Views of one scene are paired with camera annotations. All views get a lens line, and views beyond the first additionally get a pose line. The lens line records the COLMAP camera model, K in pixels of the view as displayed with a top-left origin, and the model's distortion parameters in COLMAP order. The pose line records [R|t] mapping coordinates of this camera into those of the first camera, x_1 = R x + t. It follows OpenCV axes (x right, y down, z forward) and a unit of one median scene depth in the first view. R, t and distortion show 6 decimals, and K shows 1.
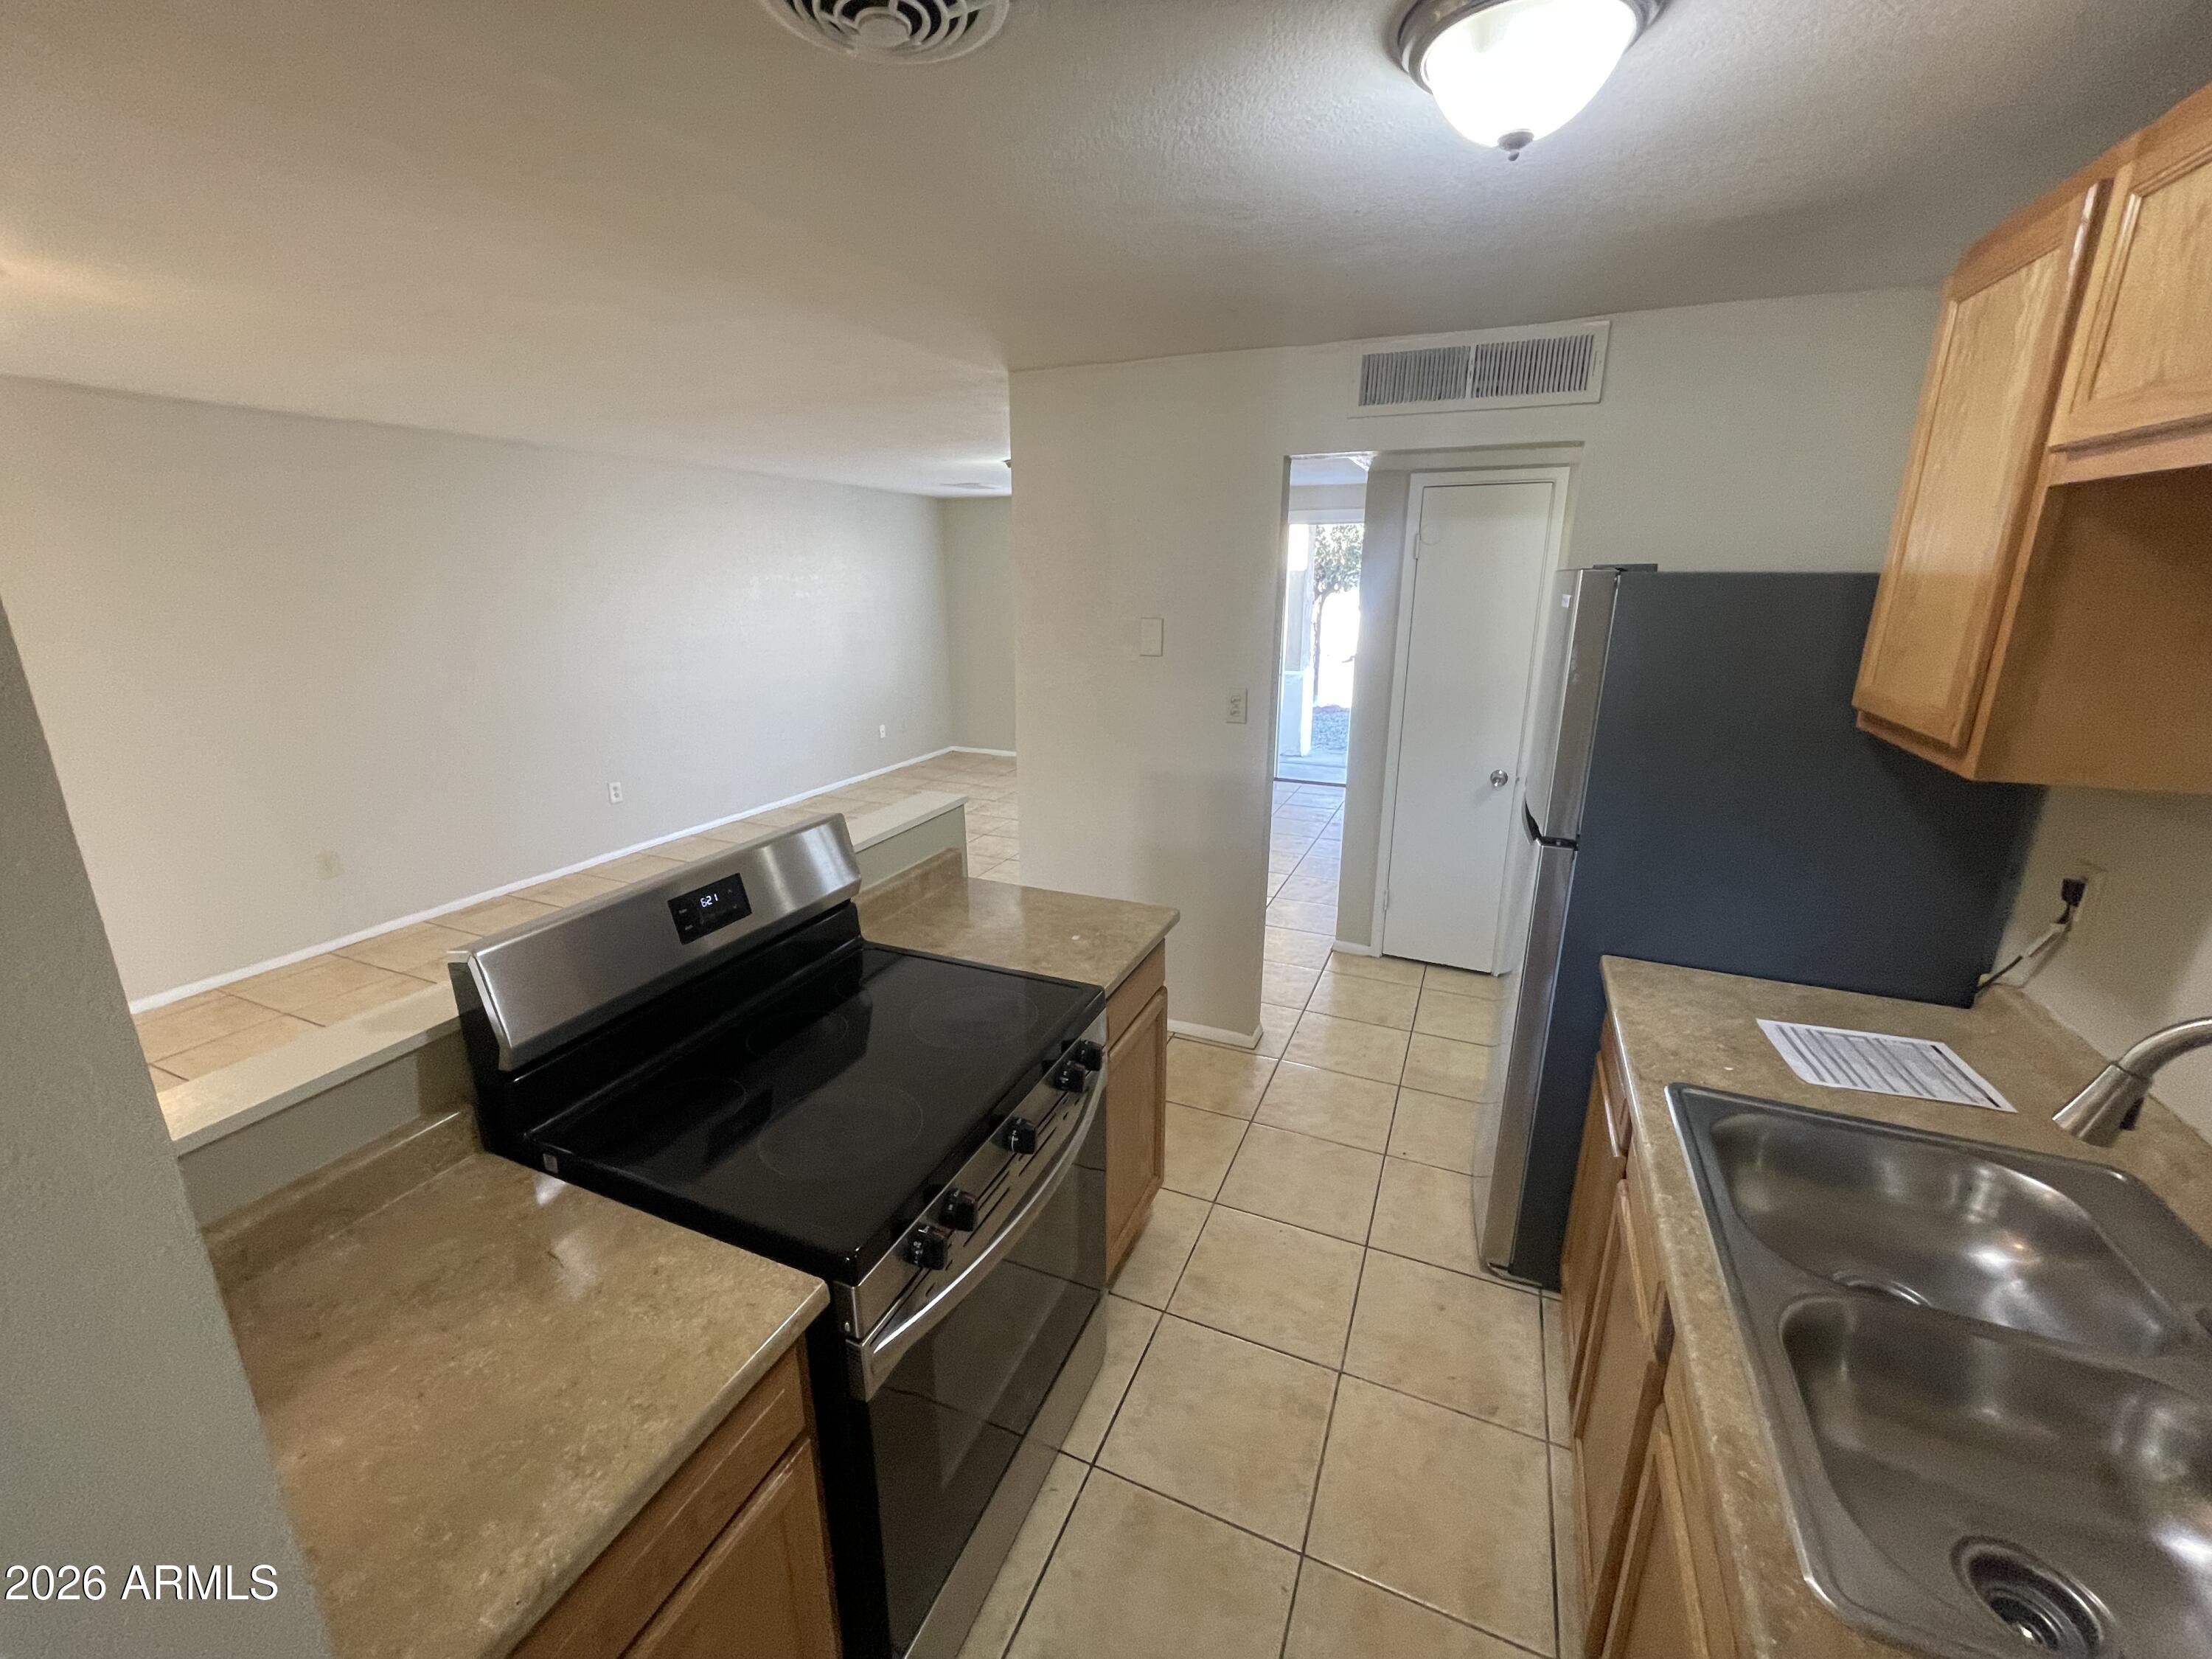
lens RADIAL K [[901.2, 0, 1106.0], [0, 901.2, 829.5], [0, 0, 1]] dist [-0.000677, -0.000015]
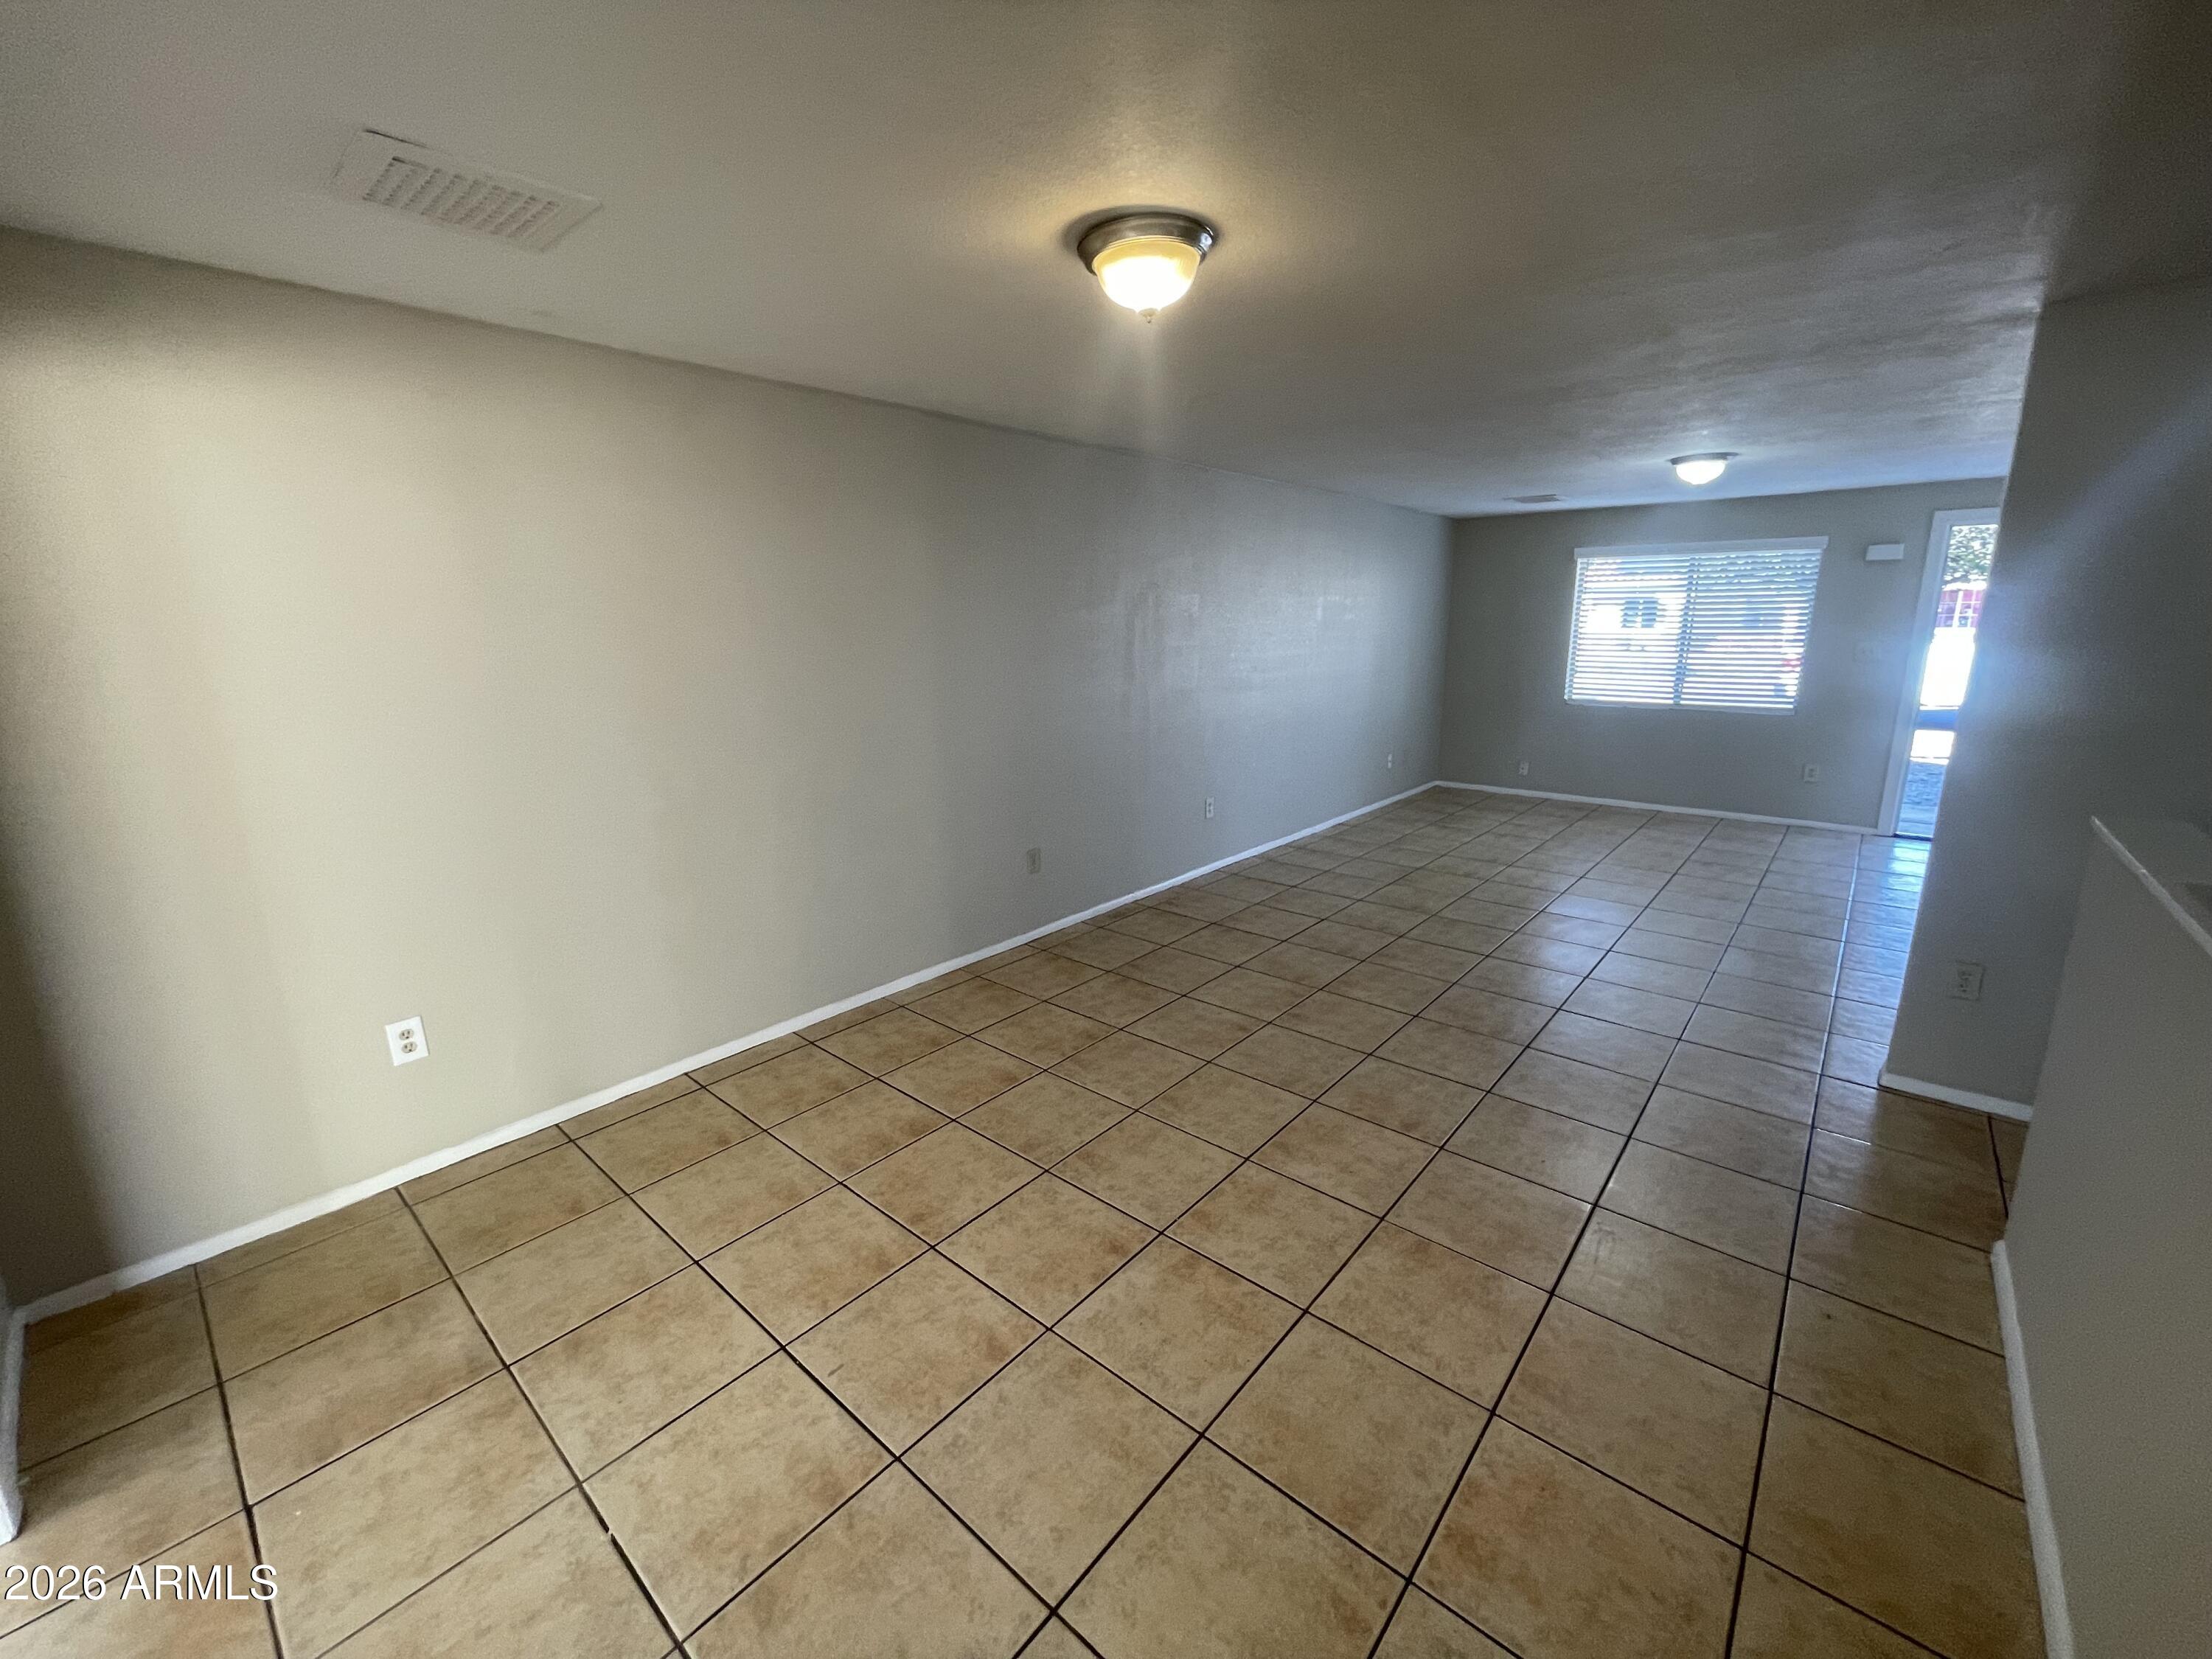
lens RADIAL K [[901.2, 0, 1106.0], [0, 901.2, 829.5], [0, 0, 1]] dist [-0.000677, -0.000015]
pose [[0.956302, 0.052238, -0.287677, -0.317098], [-0.064774, 0.997313, -0.034226, 0.021235], [0.285116, 0.051365, 0.957116, 0.003650]]
